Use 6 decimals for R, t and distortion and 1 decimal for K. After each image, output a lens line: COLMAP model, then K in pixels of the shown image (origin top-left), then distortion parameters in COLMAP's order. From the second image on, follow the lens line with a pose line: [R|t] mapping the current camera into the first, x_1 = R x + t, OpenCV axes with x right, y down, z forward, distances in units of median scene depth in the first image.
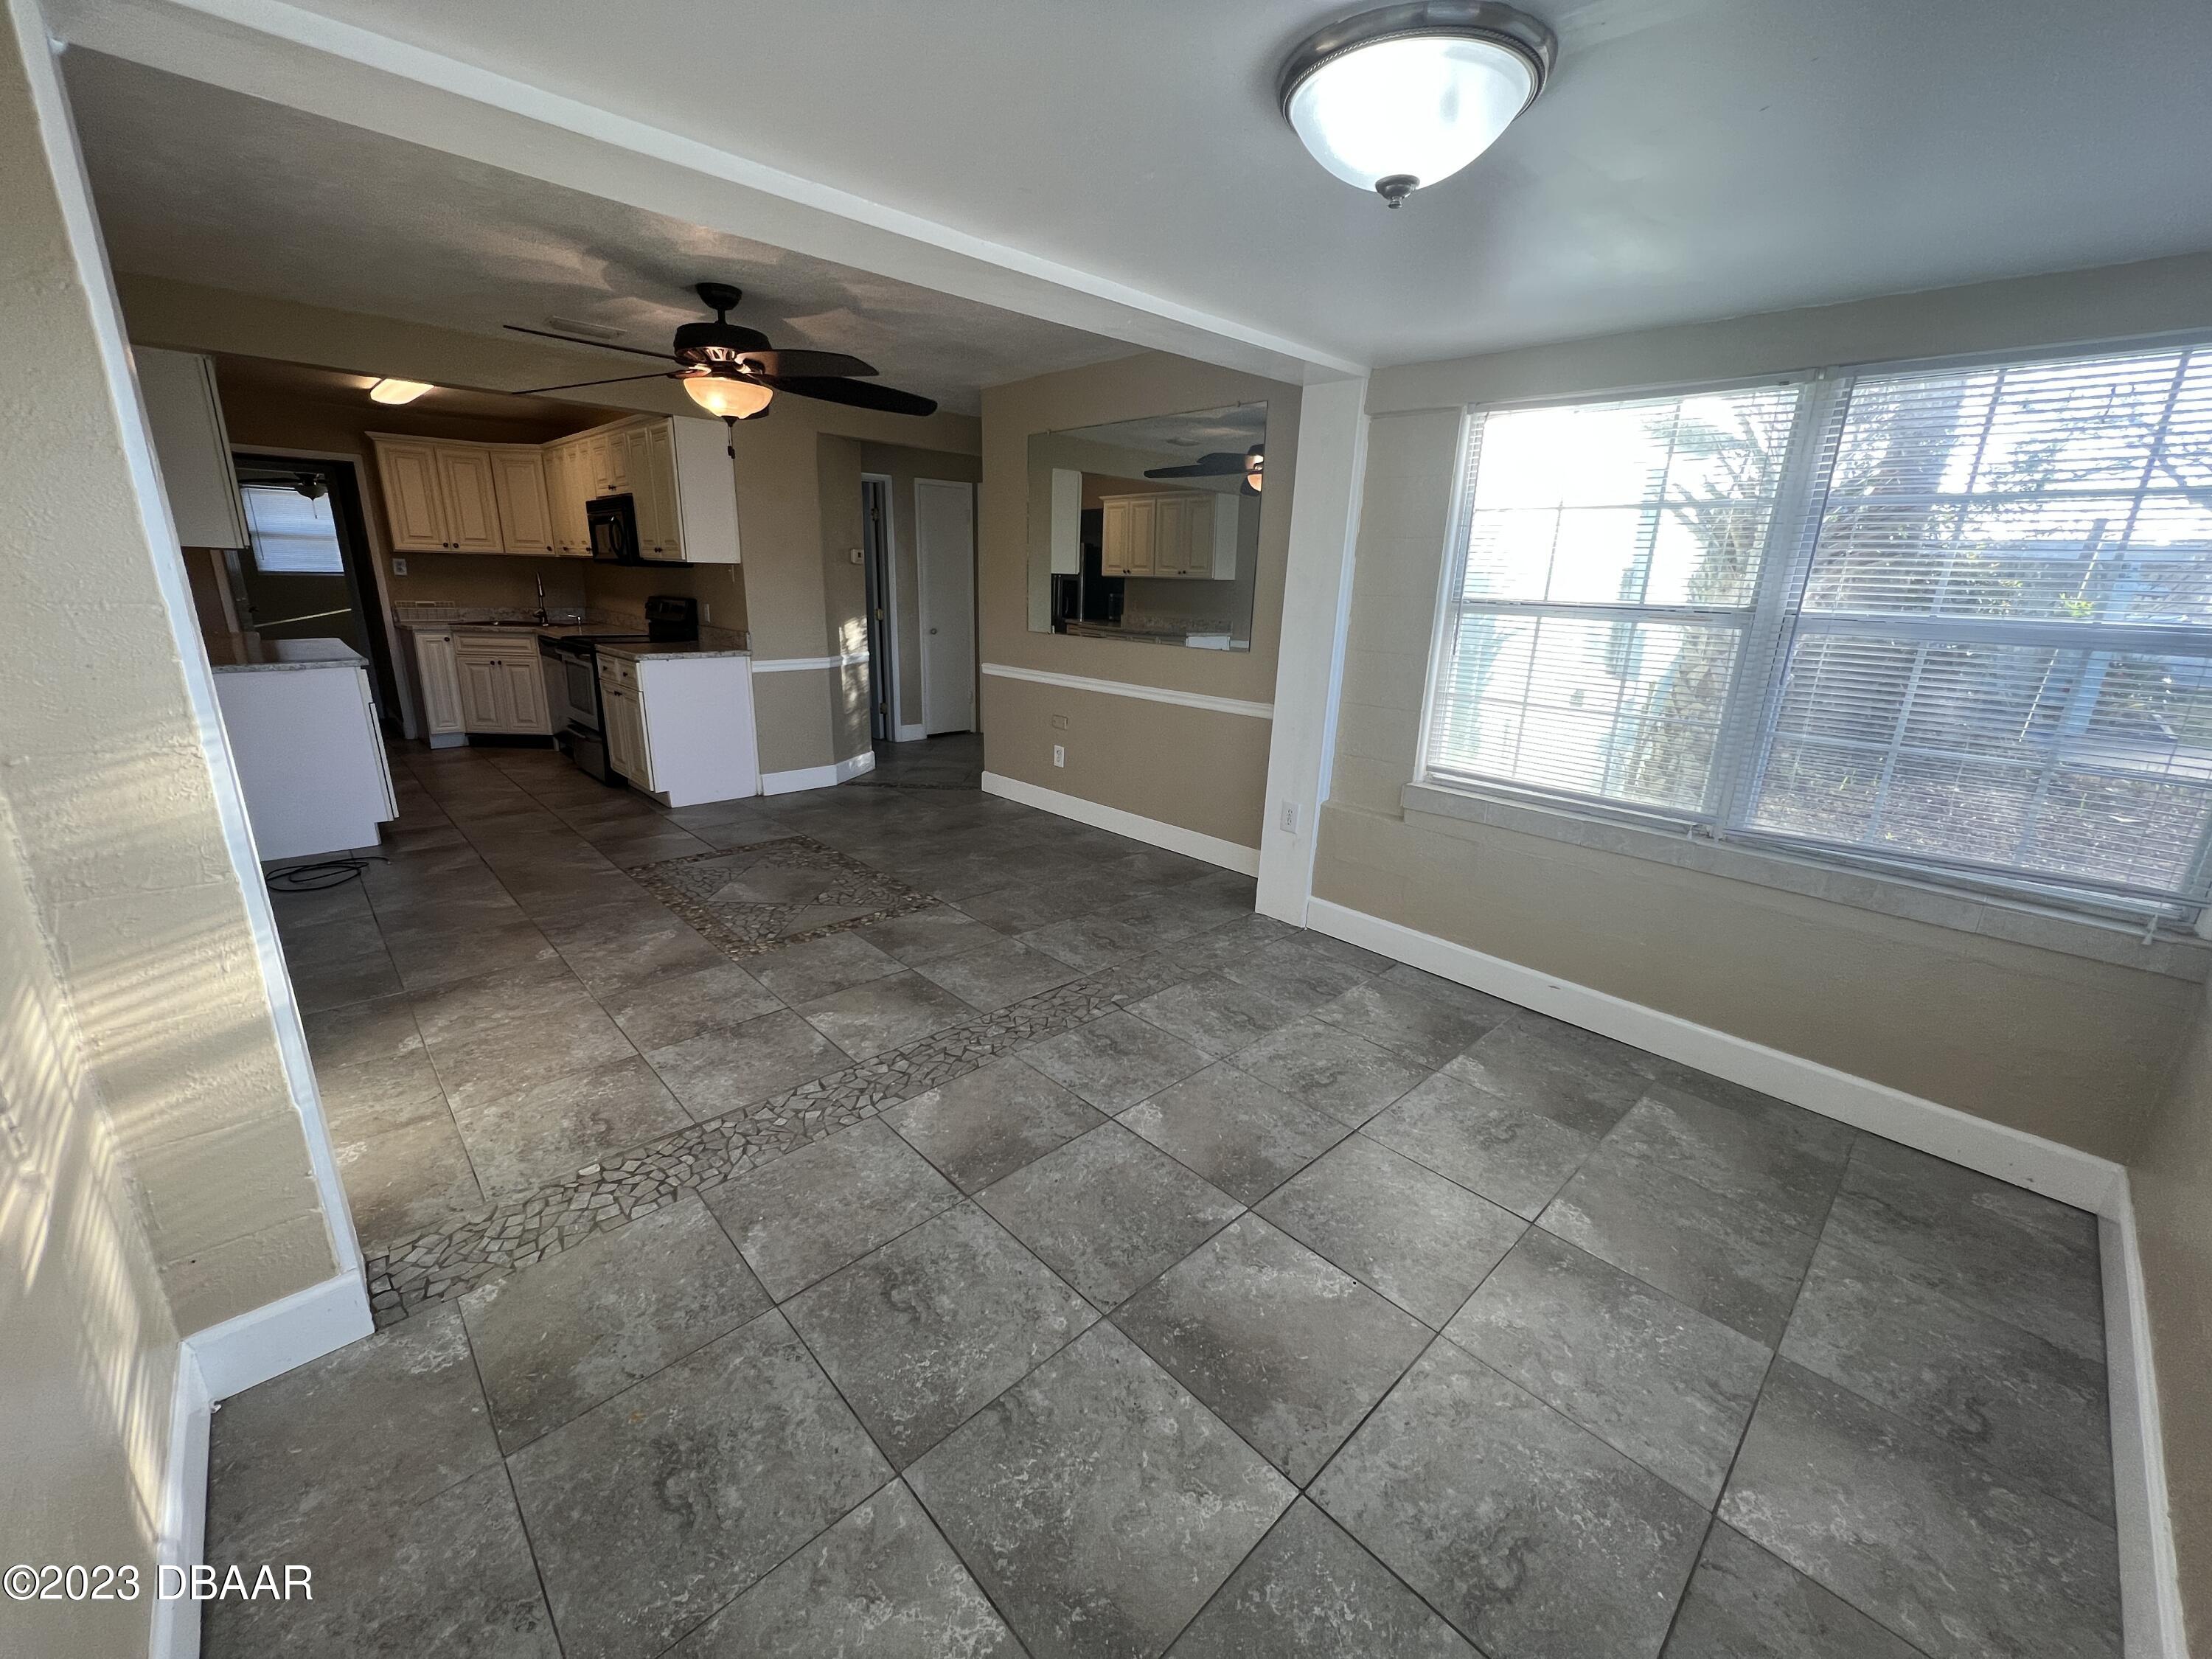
lens RADIAL K [[879.9, 0, 1101.9], [0, 879.9, 828.7], [0, 0, 1]] dist [-0.001217, 0.000367]
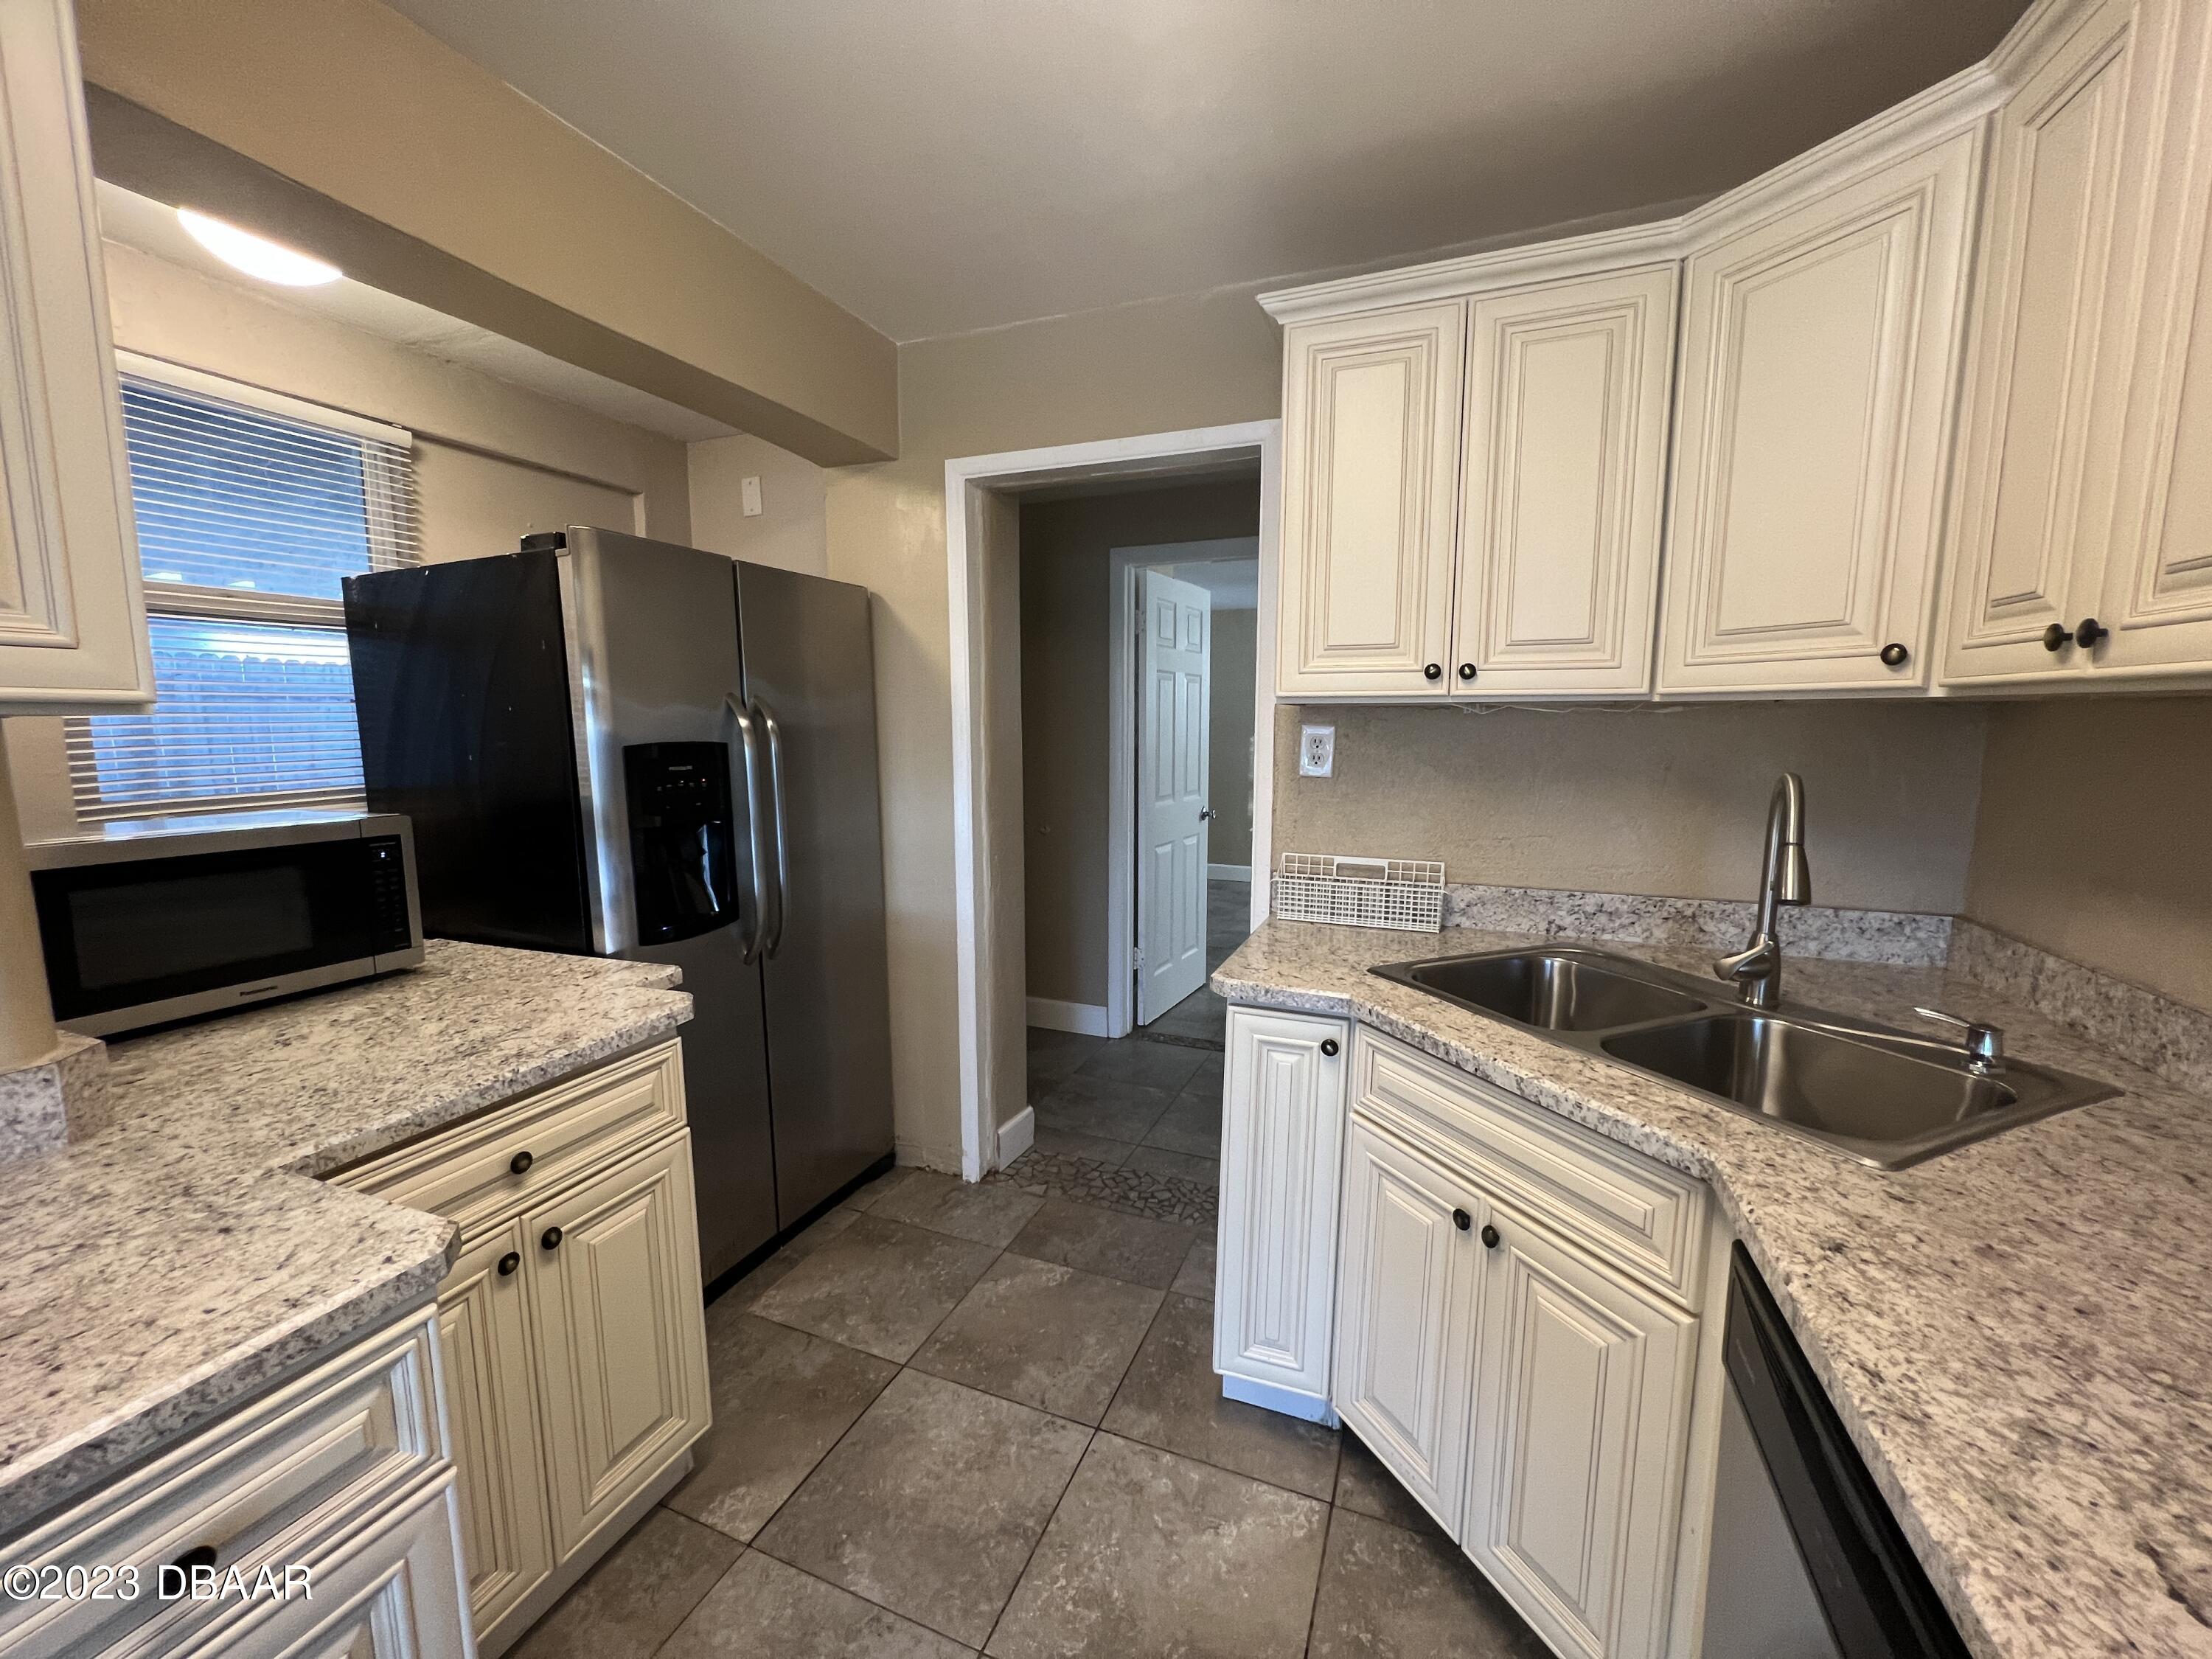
lens RADIAL K [[879.9, 0, 1100.9], [0, 879.9, 828.6], [0, 0, 1]] dist [-0.001217, 0.000367]
pose [[0.412050, 0.084449, -0.907239, -0.820151], [-0.240127, 0.970561, -0.018717, -0.373995], [0.878950, 0.225565, 0.420198, 1.221824]]
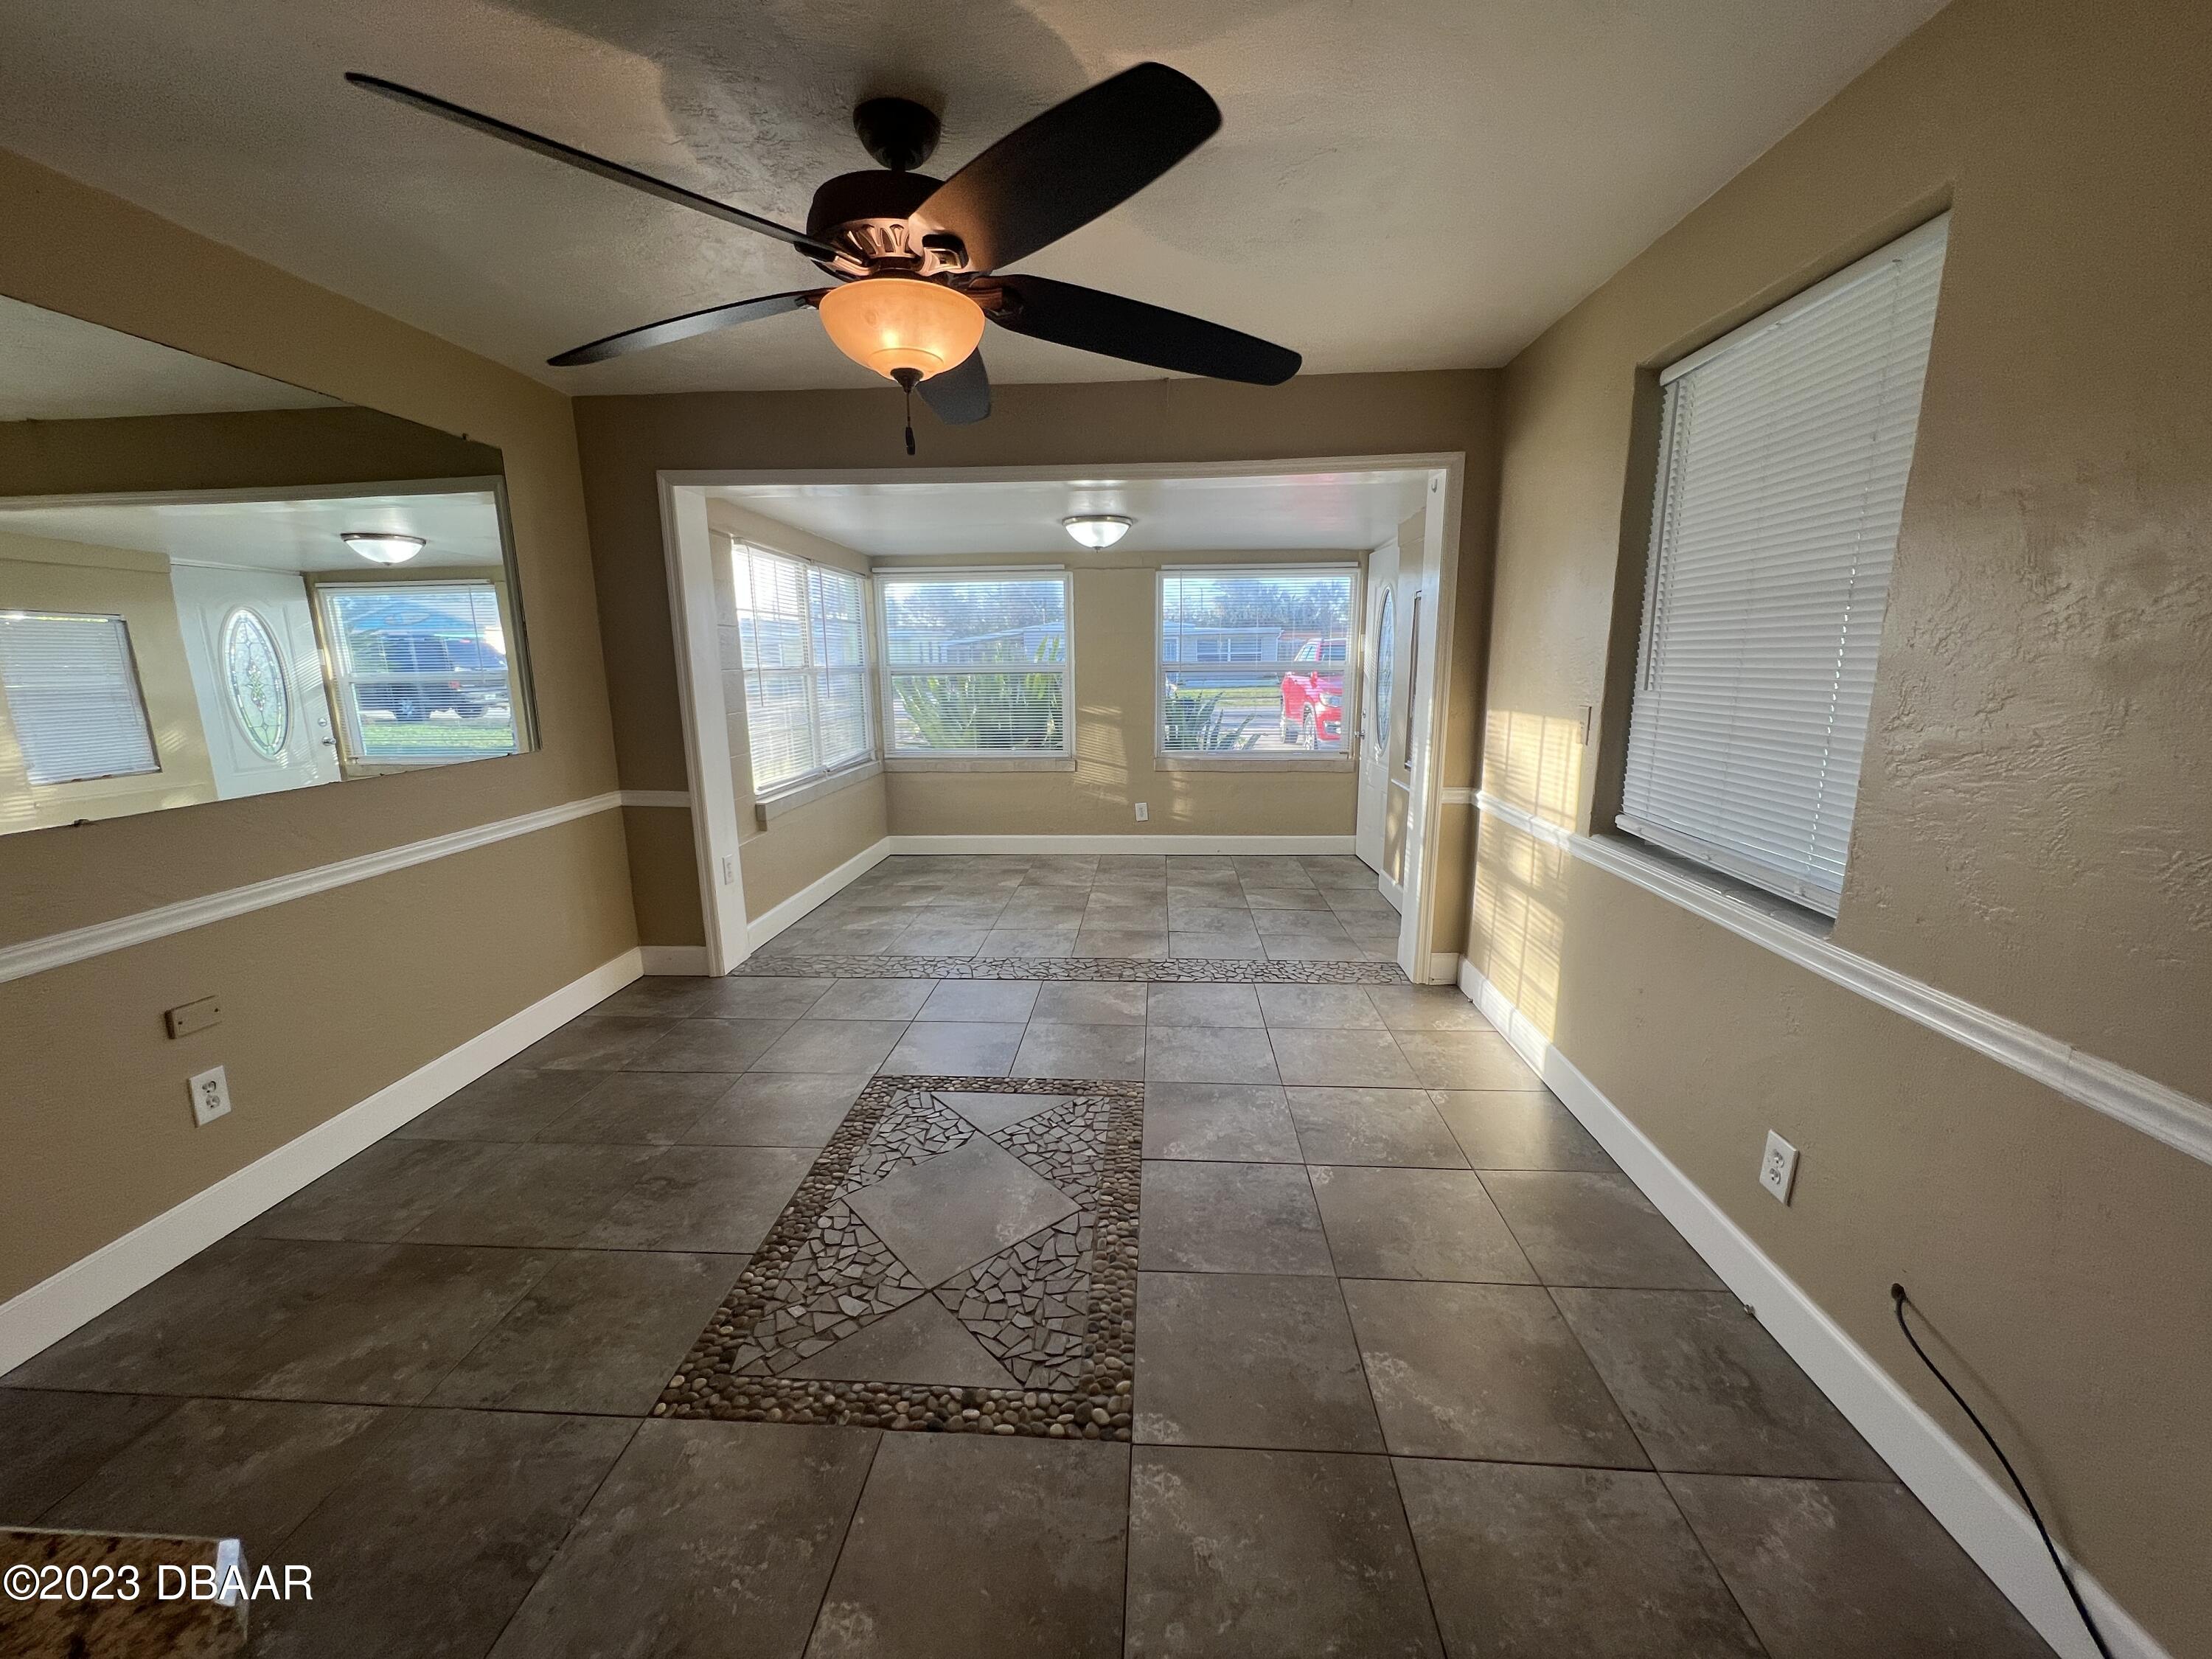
lens RADIAL K [[879.9, 0, 1098.6], [0, 879.9, 833.1], [0, 0, 1]] dist [-0.001217, 0.000367]
pose [[-0.679822, -0.165416, 0.714478, -0.721958], [0.195127, 0.898317, 0.393640, -0.325386], [-0.706942, 0.407019, -0.578419, 1.056595]]
